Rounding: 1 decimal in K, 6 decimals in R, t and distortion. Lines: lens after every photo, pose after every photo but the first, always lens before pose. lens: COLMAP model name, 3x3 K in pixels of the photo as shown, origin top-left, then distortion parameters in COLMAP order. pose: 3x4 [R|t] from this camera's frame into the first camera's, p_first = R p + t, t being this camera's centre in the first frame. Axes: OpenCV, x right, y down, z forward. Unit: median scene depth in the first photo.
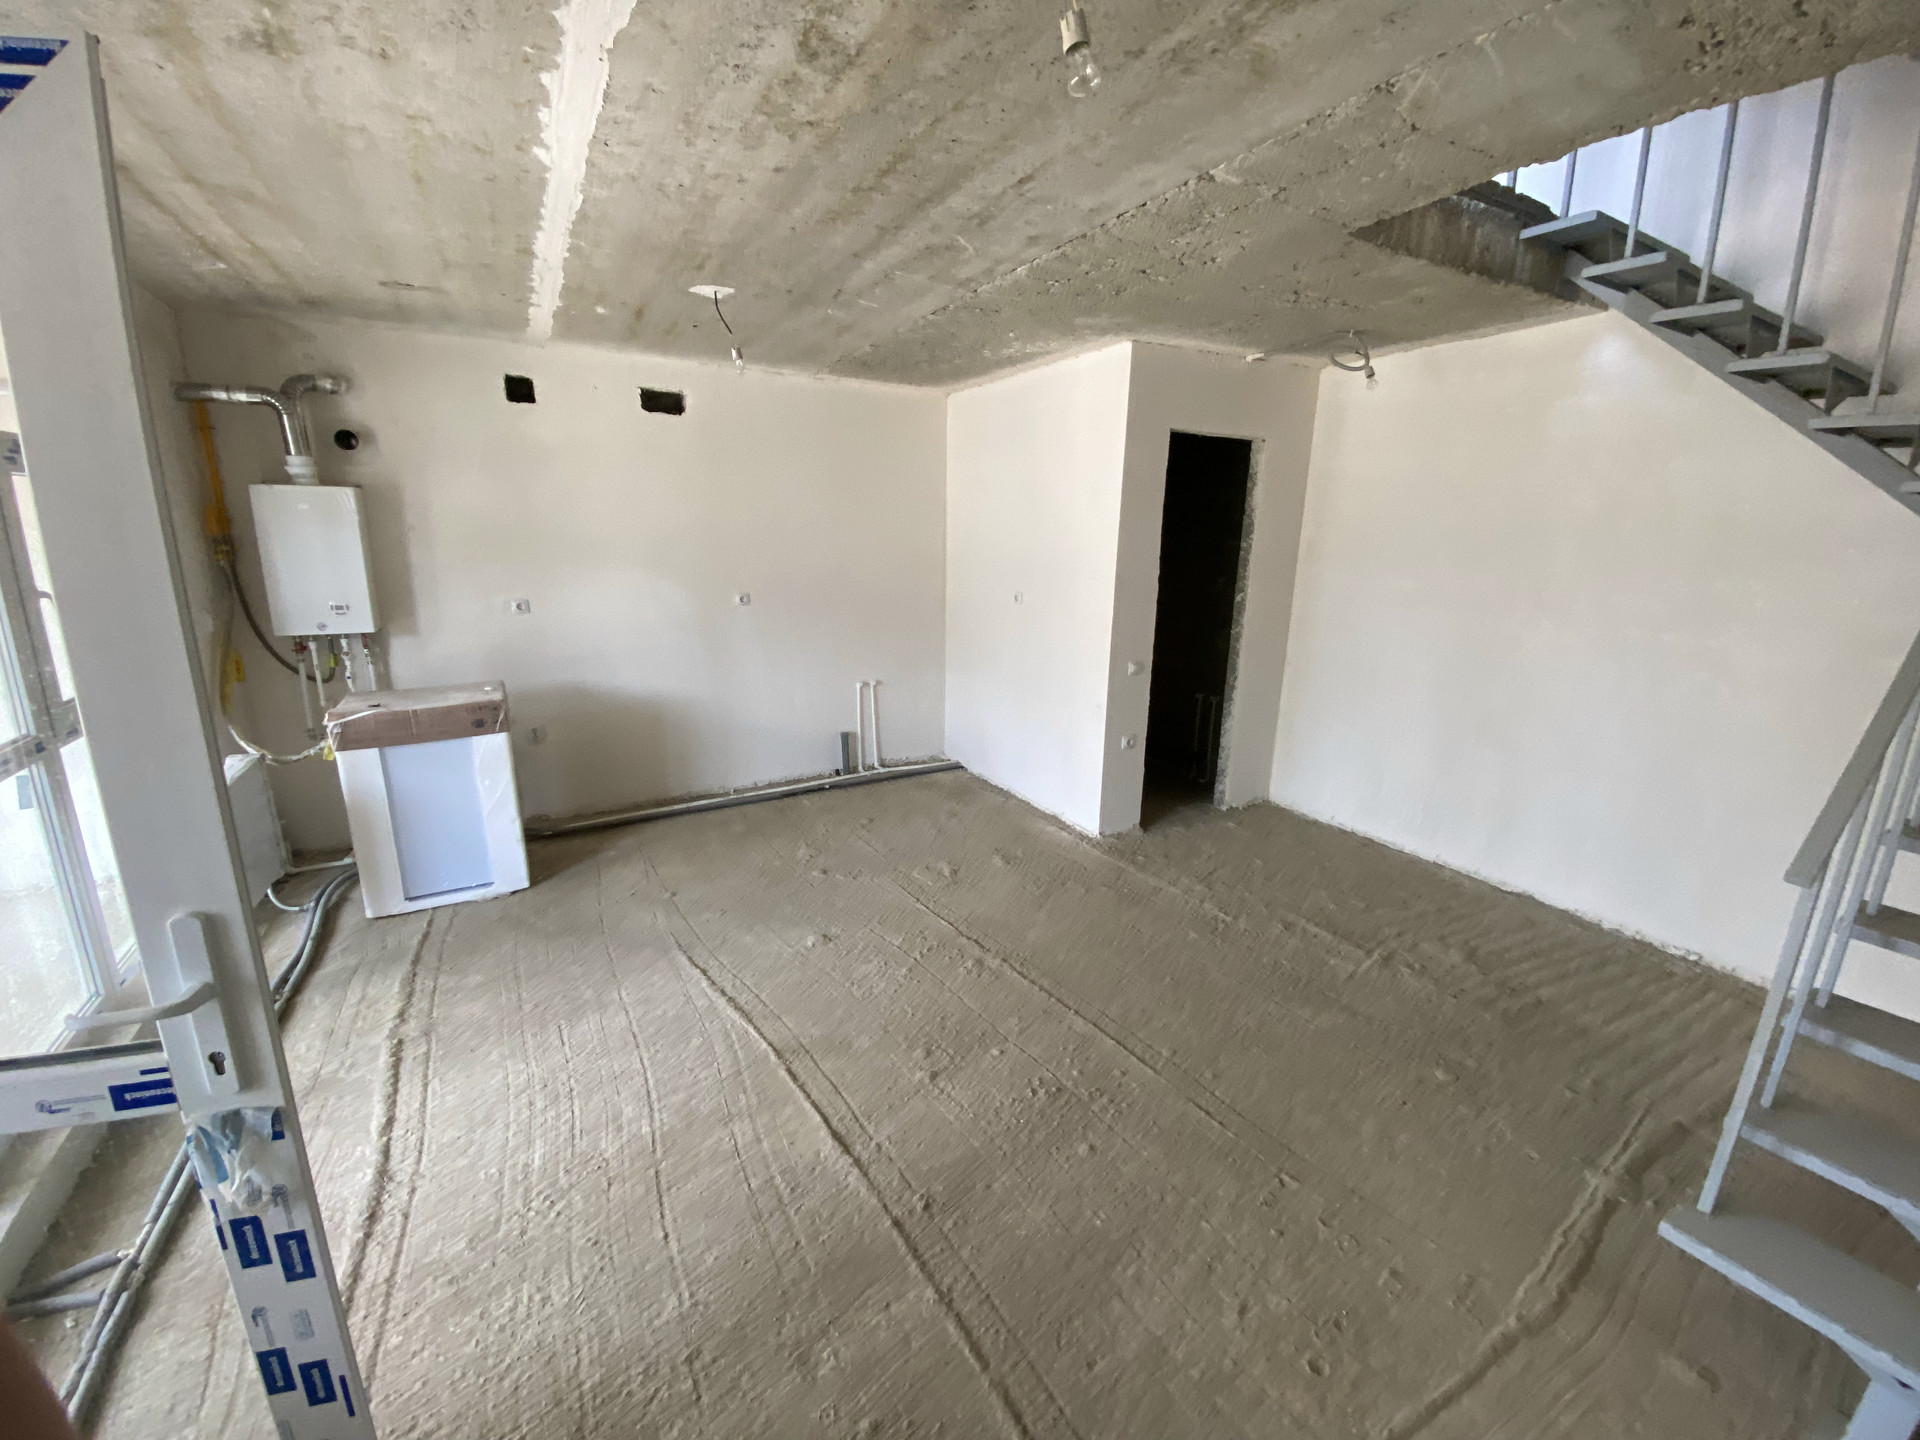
lens RADIAL K [[772.1, 0, 953.9], [0, 772.1, 714.8], [0, 0, 1]] dist [0.014749, -0.016454]
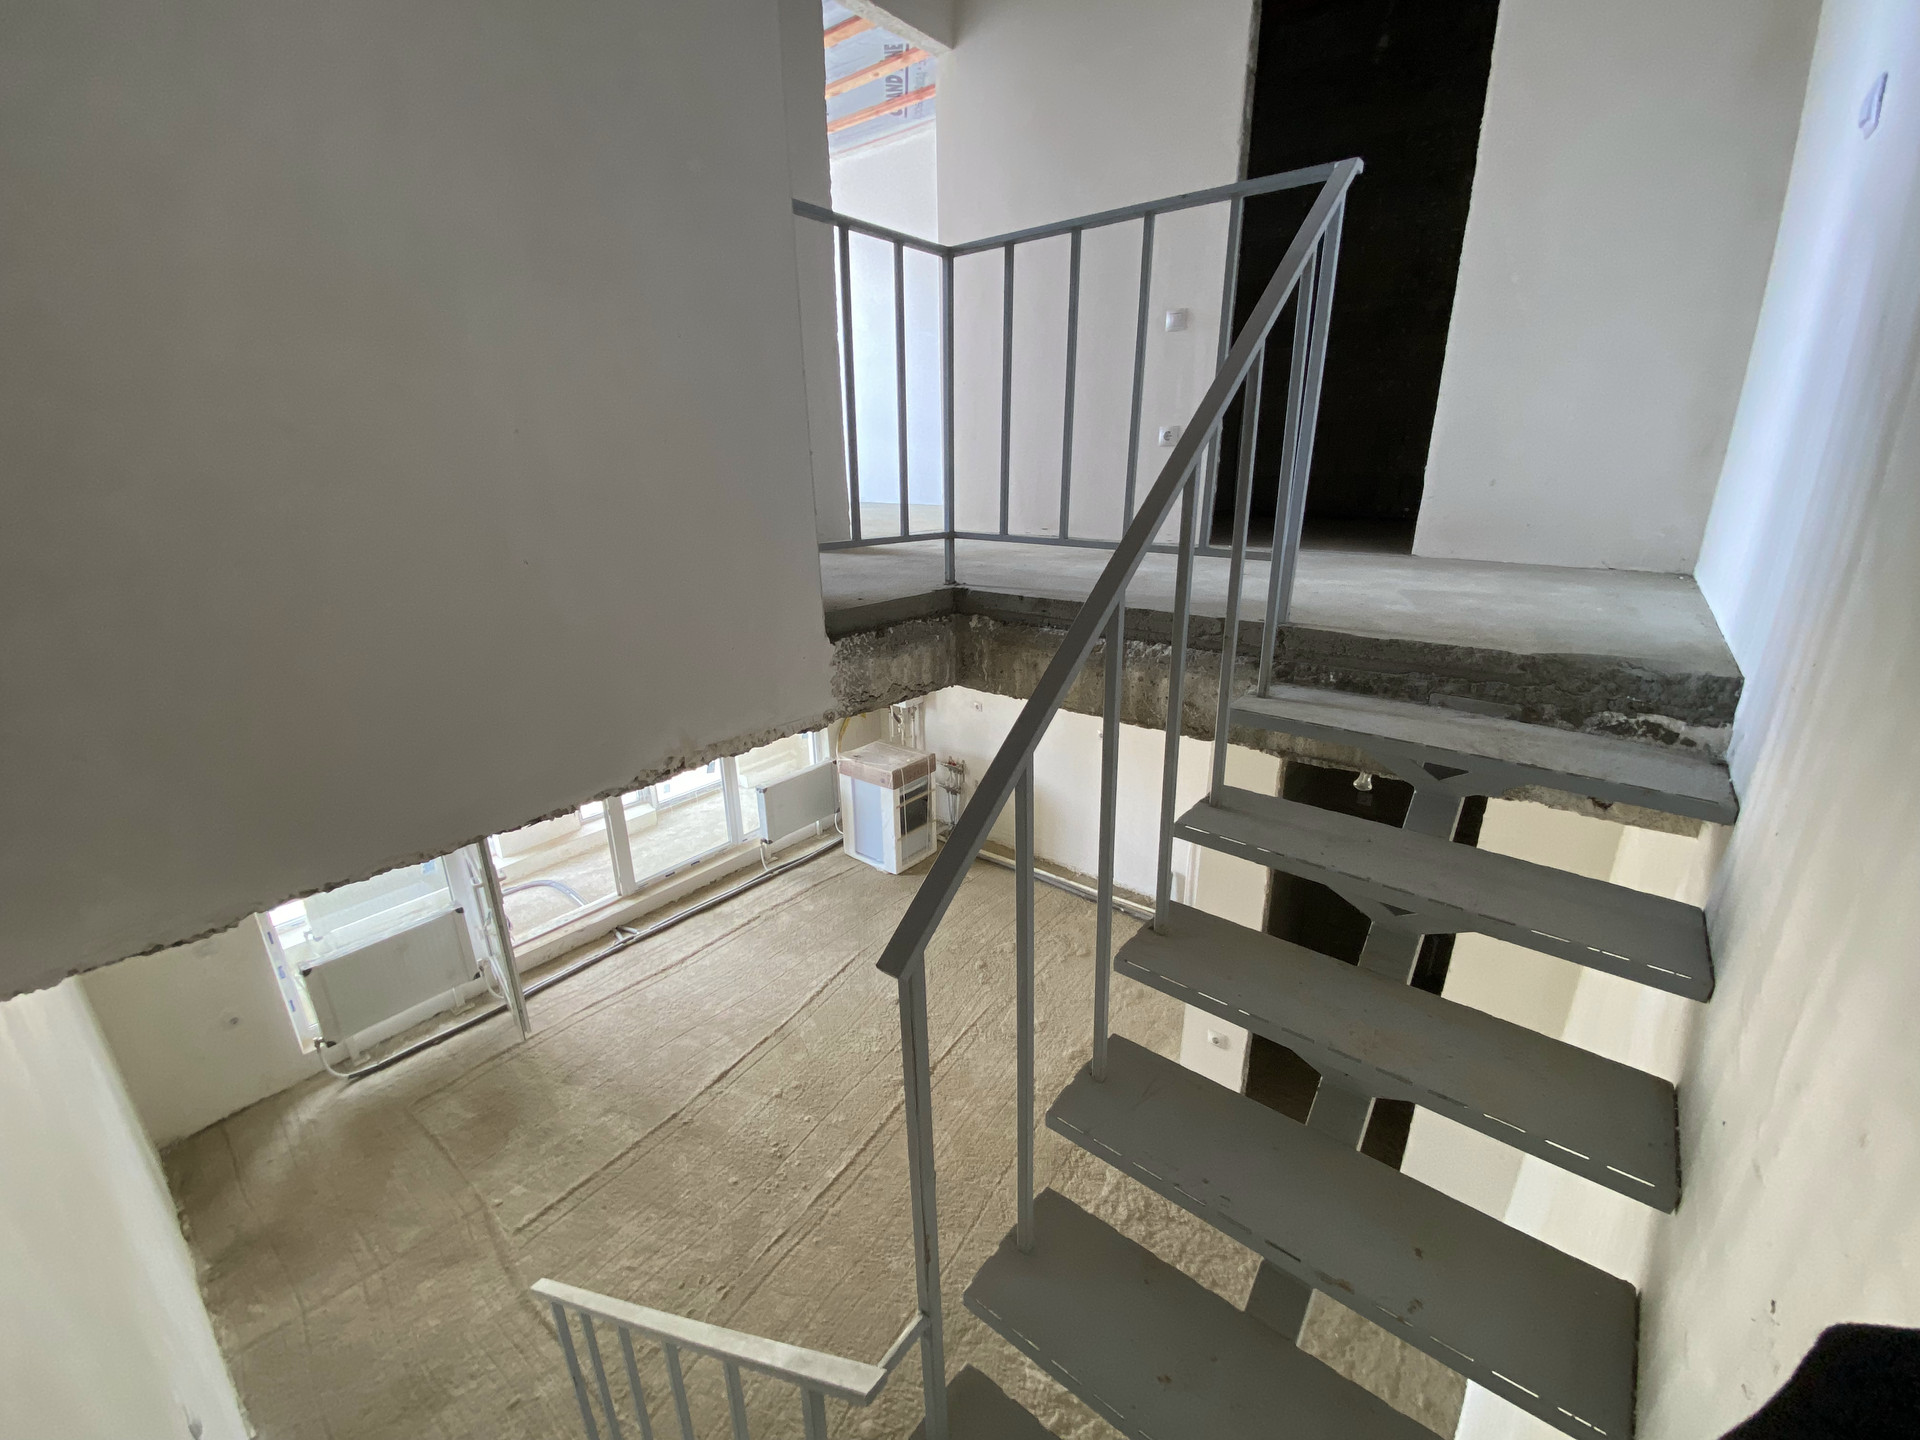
lens RADIAL K [[772.1, 0, 957.7], [0, 772.1, 720.9], [0, 0, 1]] dist [0.014749, -0.016454]
pose [[0.364188, 0.290503, -0.884859, 1.295194], [-0.205305, 0.951776, 0.227974, -0.738594], [0.908415, 0.098640, 0.406267, 0.541682]]
